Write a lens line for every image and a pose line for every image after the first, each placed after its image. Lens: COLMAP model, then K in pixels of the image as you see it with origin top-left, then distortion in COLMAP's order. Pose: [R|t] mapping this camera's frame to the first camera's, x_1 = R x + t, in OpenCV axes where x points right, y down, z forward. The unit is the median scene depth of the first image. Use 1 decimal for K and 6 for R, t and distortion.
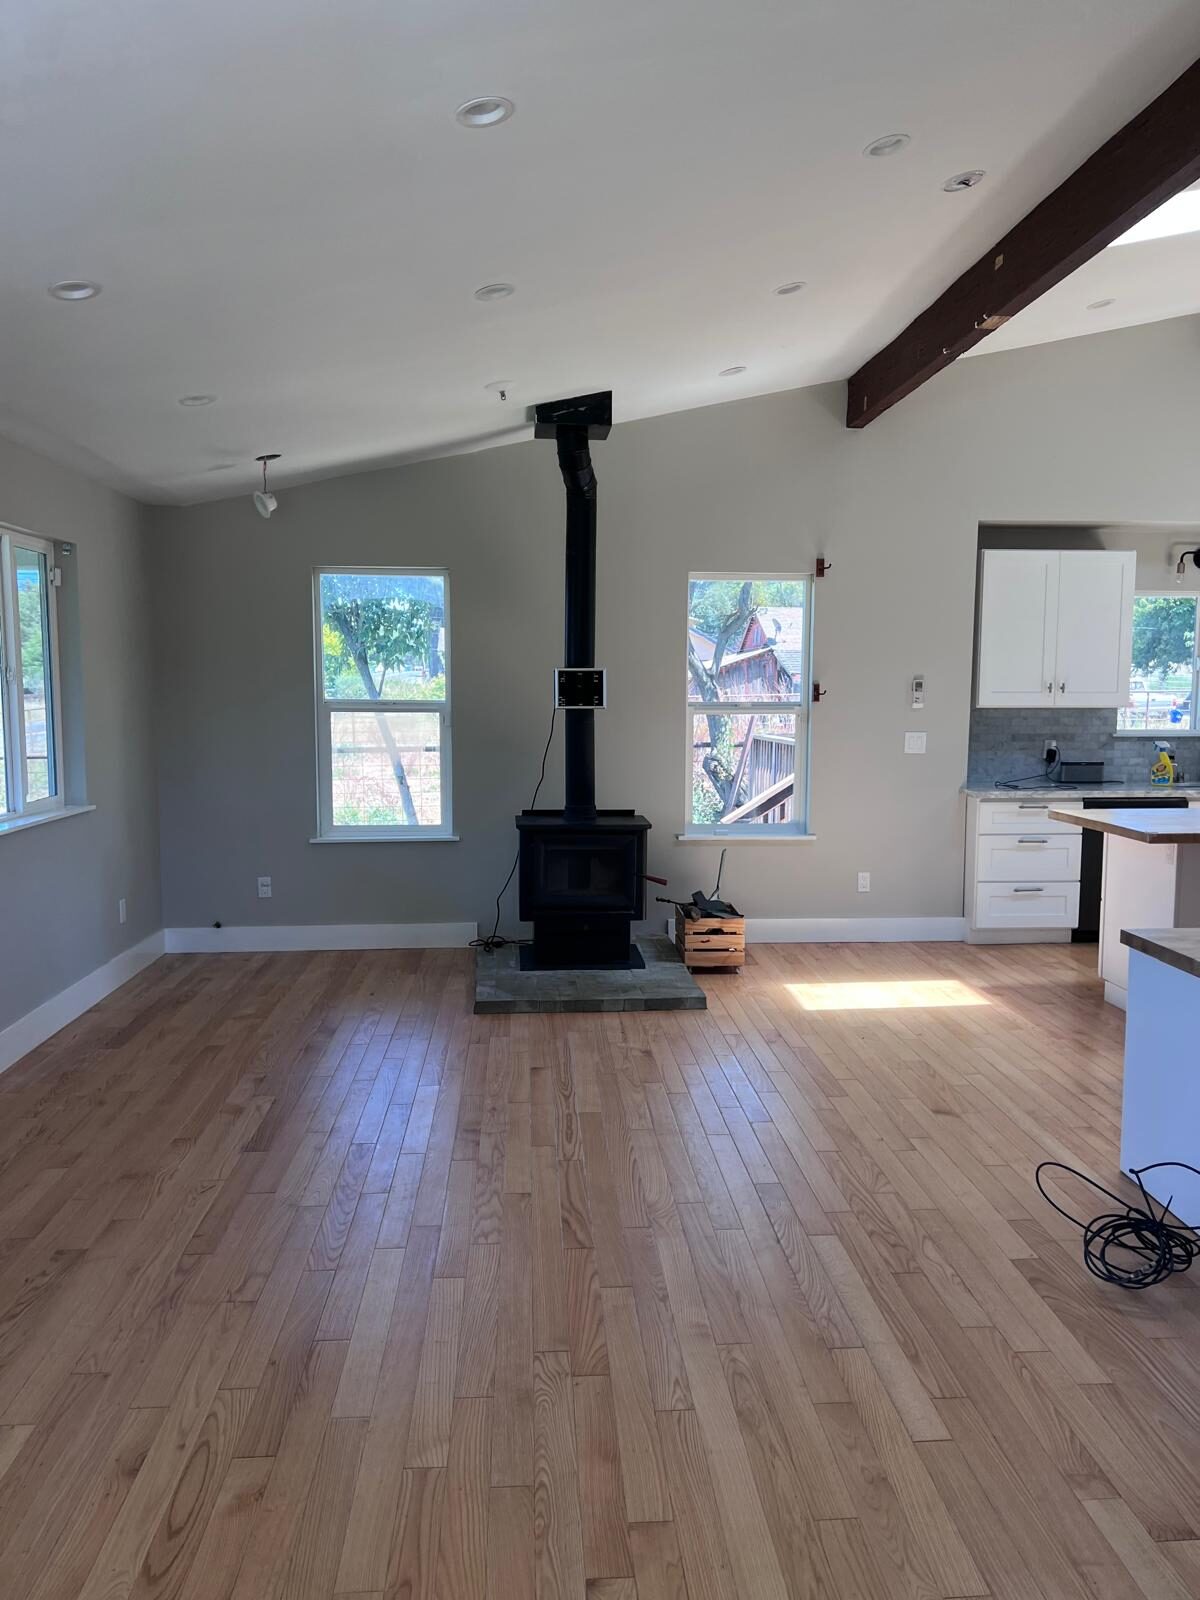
lens RADIAL K [[1214.9, 0, 600.0], [0, 1214.9, 800.0], [0, 0, 1]] dist [0.008200, 0.000698]
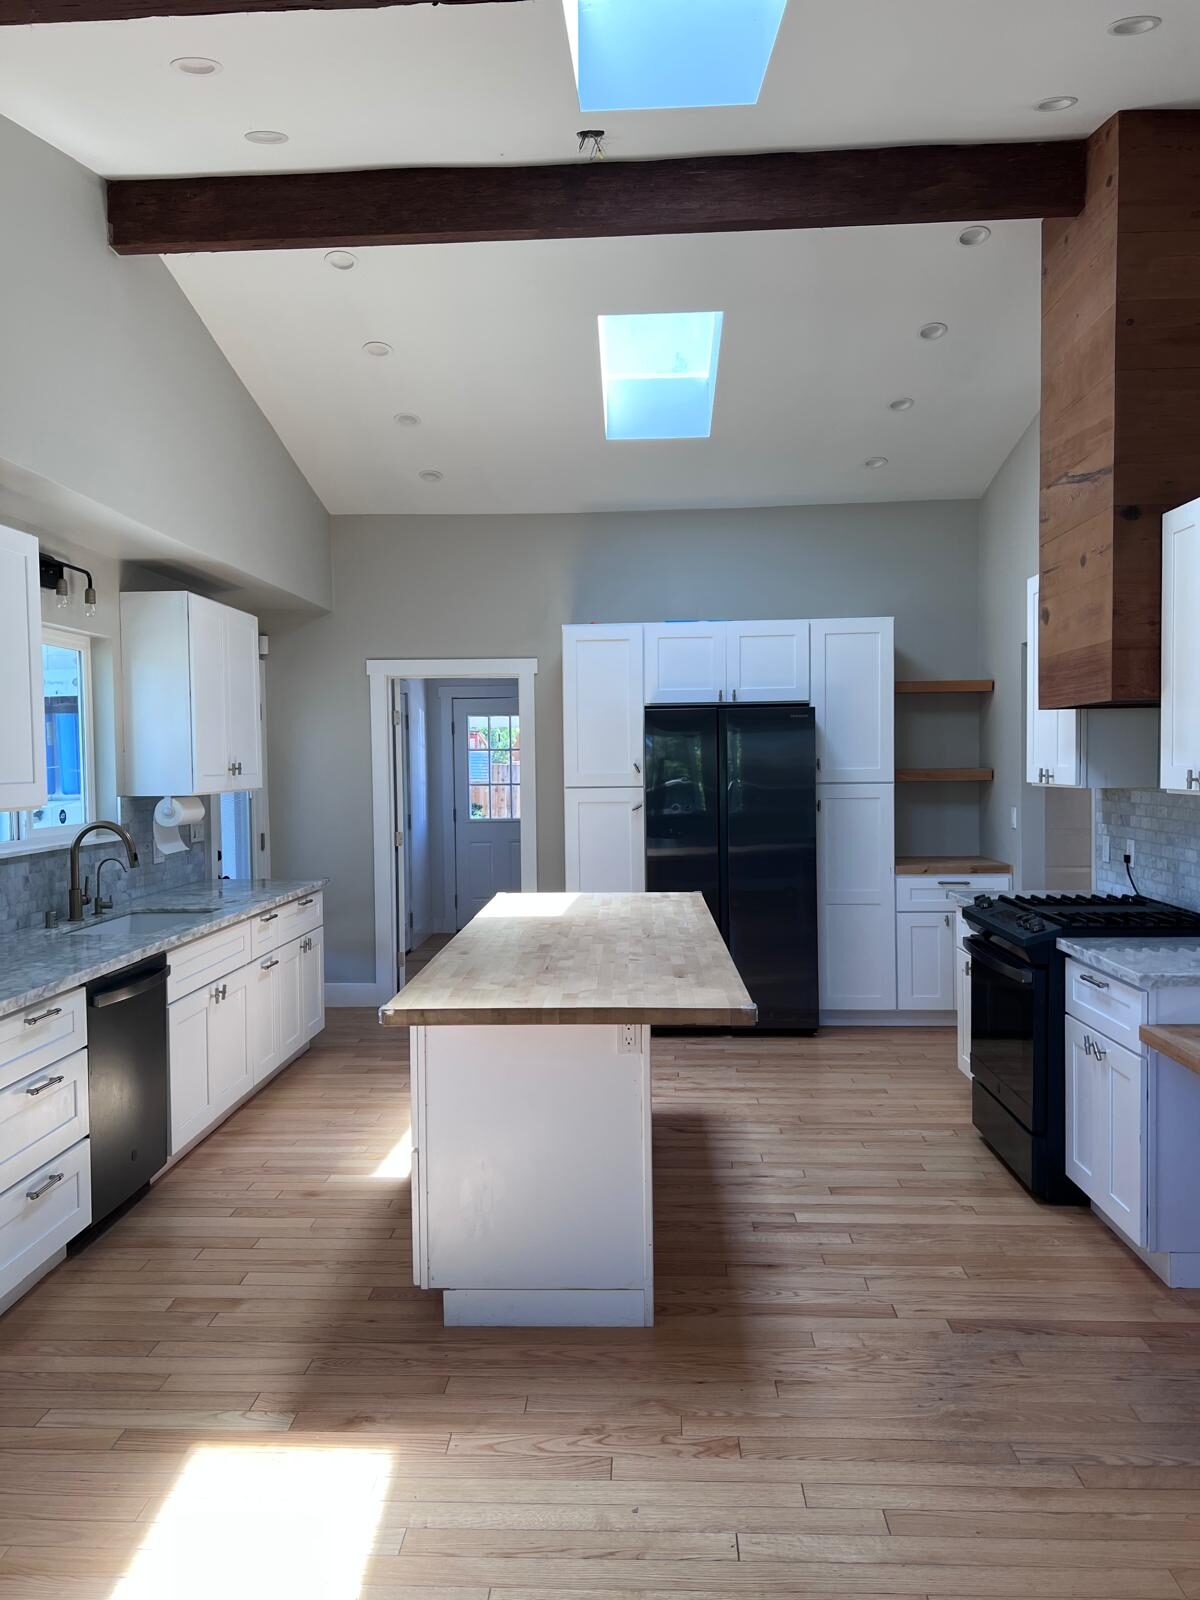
lens RADIAL K [[1214.9, 0, 600.0], [0, 1214.9, 800.0], [0, 0, 1]] dist [0.008200, 0.000698]
pose [[0.105391, -0.034330, 0.993838, -0.126543], [0.100822, 0.994623, 0.023666, -0.083440], [-0.989307, 0.097706, 0.108286, 0.881755]]
